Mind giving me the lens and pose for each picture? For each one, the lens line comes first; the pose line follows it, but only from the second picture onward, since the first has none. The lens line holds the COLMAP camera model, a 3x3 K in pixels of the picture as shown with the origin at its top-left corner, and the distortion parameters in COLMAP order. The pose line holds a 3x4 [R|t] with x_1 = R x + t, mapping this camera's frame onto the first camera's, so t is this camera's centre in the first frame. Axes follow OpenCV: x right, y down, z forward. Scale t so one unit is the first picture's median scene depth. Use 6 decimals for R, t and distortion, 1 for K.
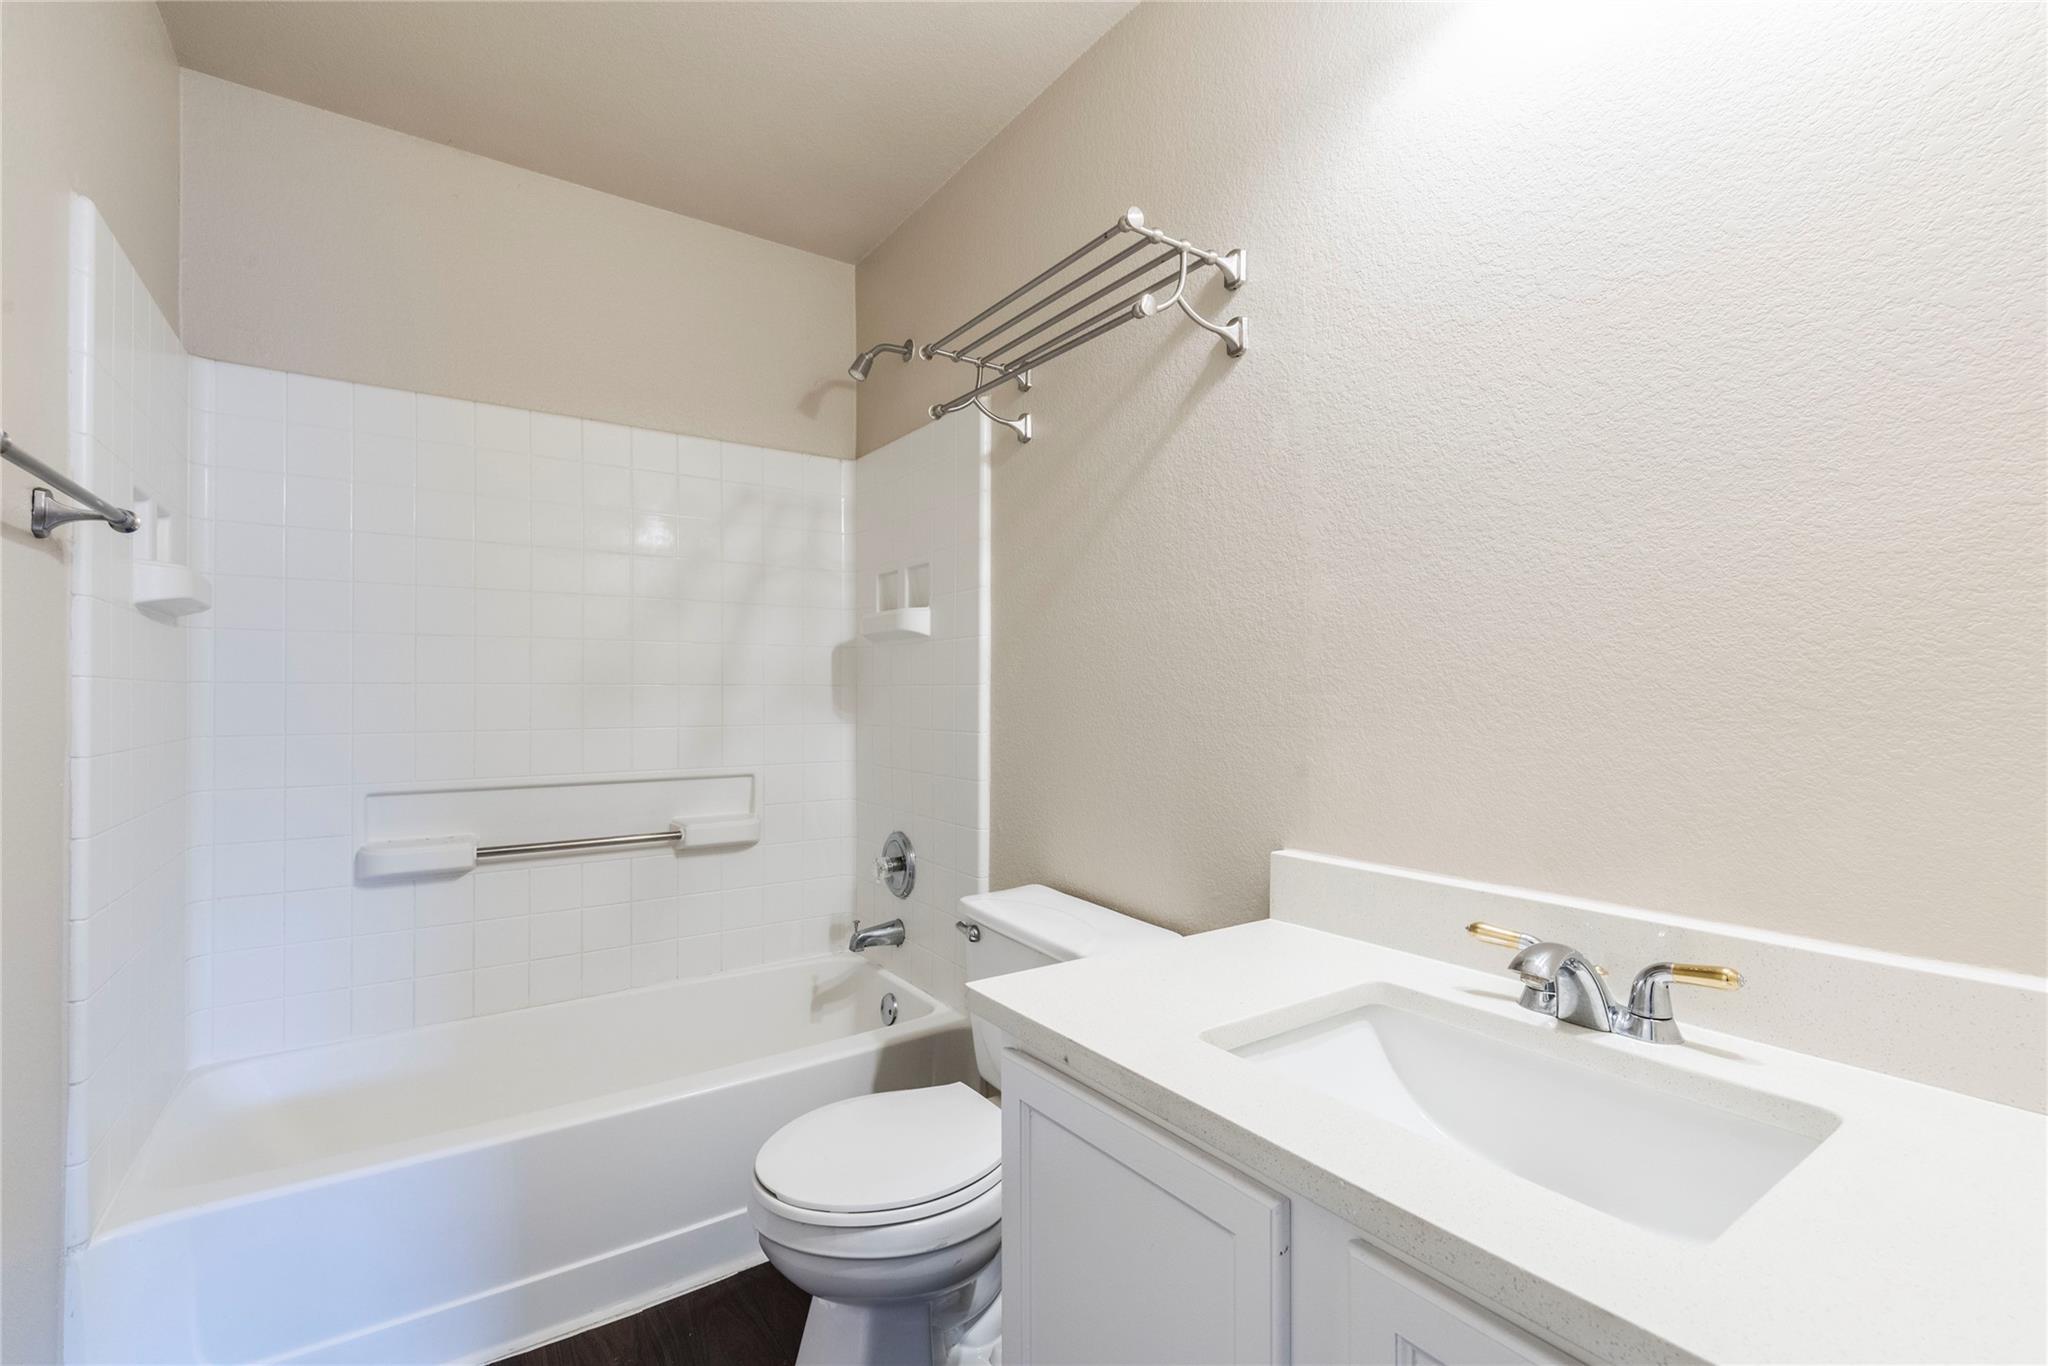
lens RADIAL K [[923.2, 0, 1024.0], [0, 923.2, 683.0], [0, 0, 1]] dist [-0.000111, 0.000148]
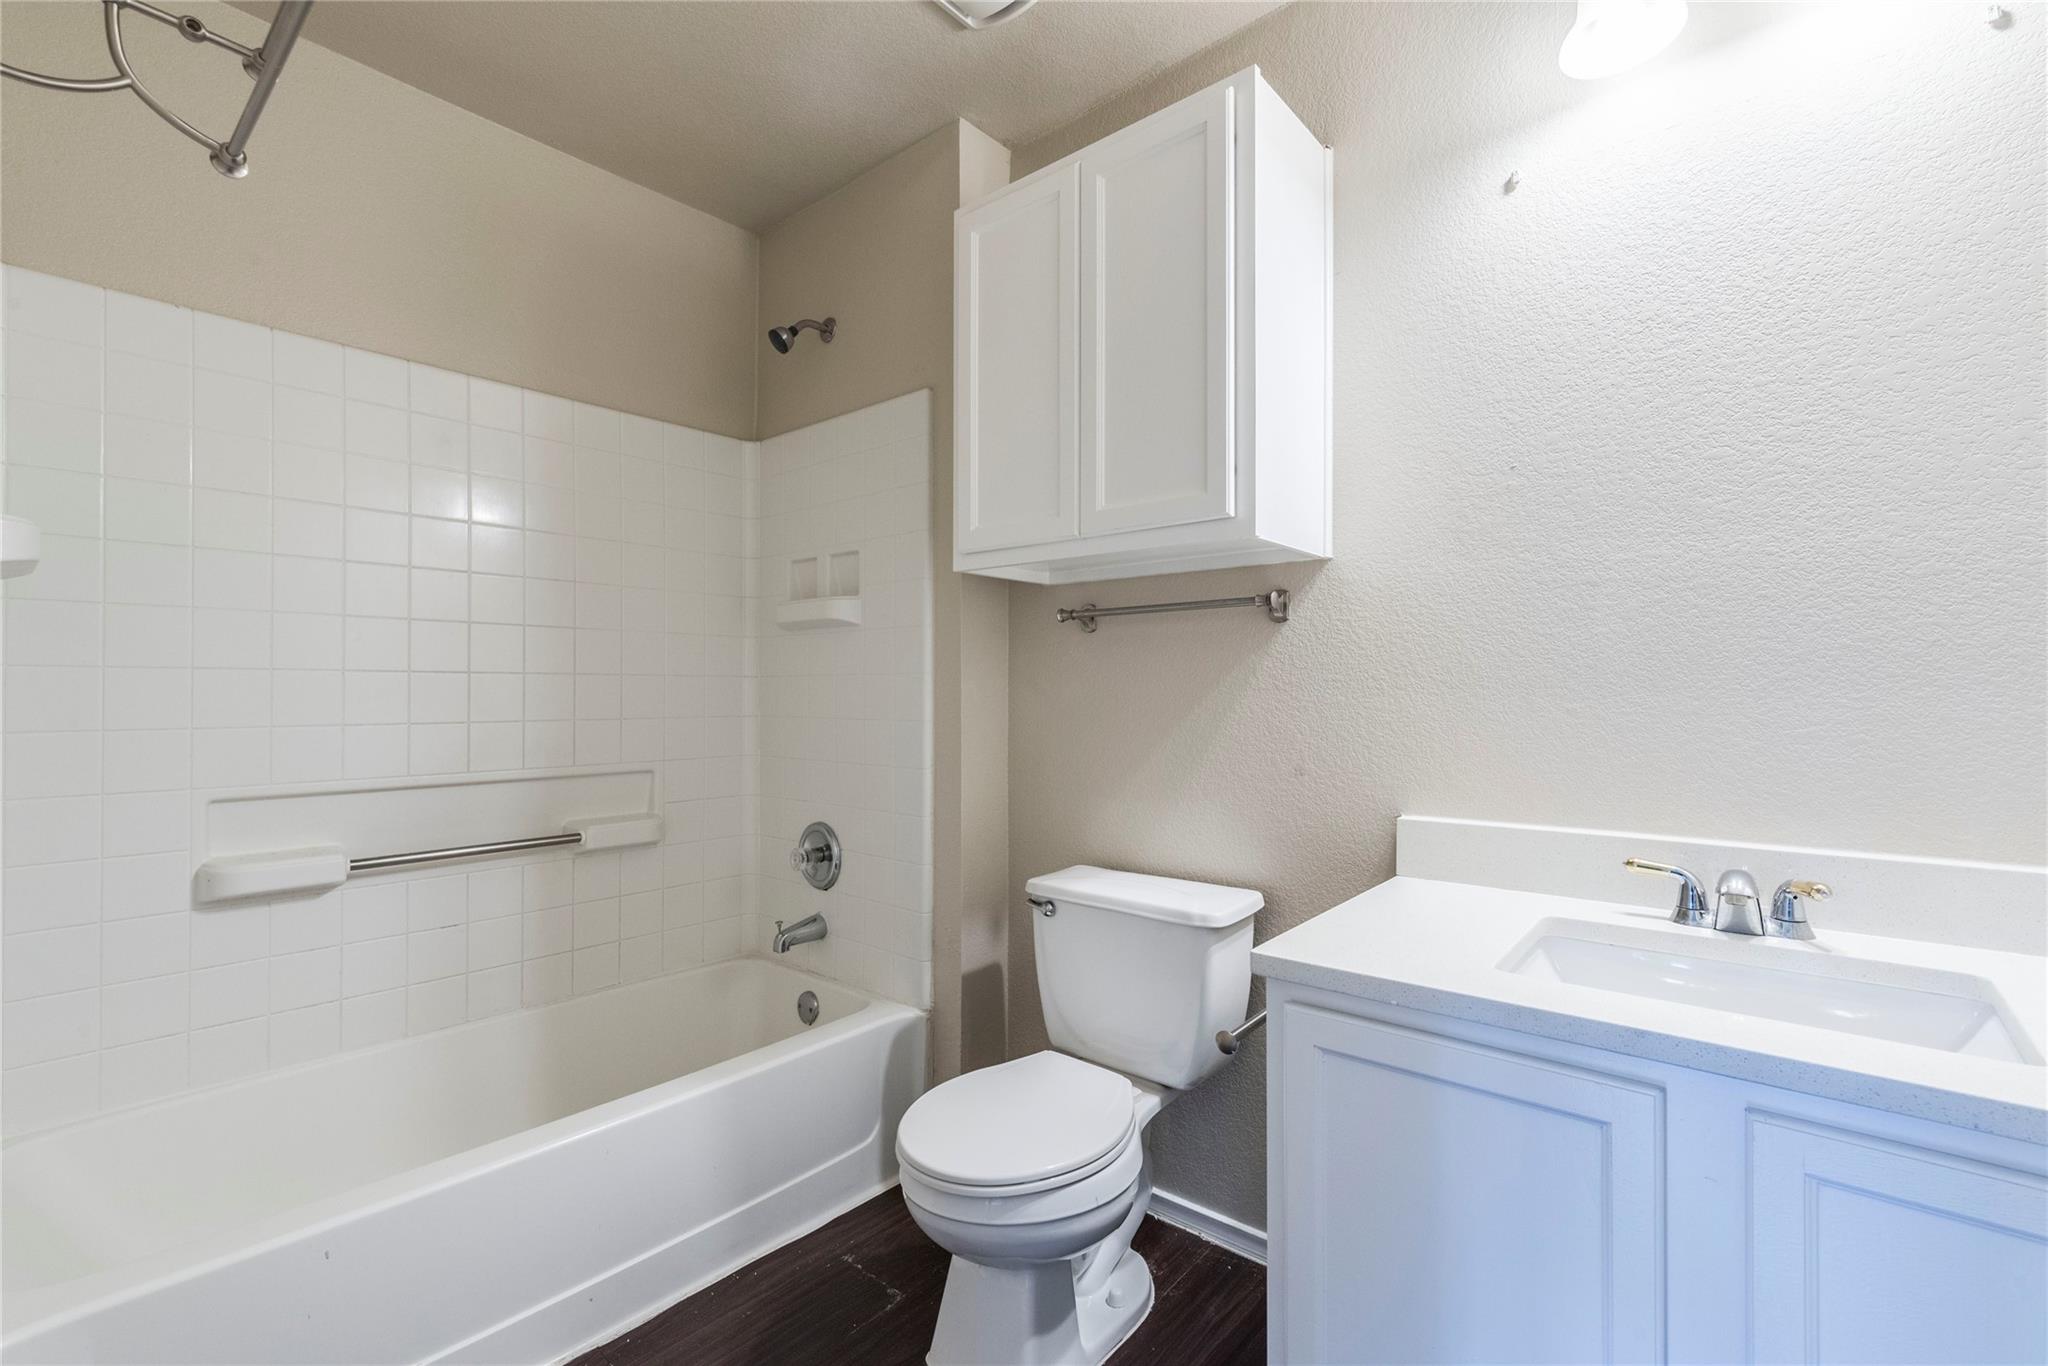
lens RADIAL K [[923.2, 0, 1024.0], [0, 923.2, 683.0], [0, 0, 1]] dist [-0.000111, 0.000148]
pose [[0.969988, 0.002258, 0.243143, -0.191252], [-0.002988, 0.999992, 0.002636, 0.008303], [-0.243136, -0.003284, 0.969987, 0.002553]]
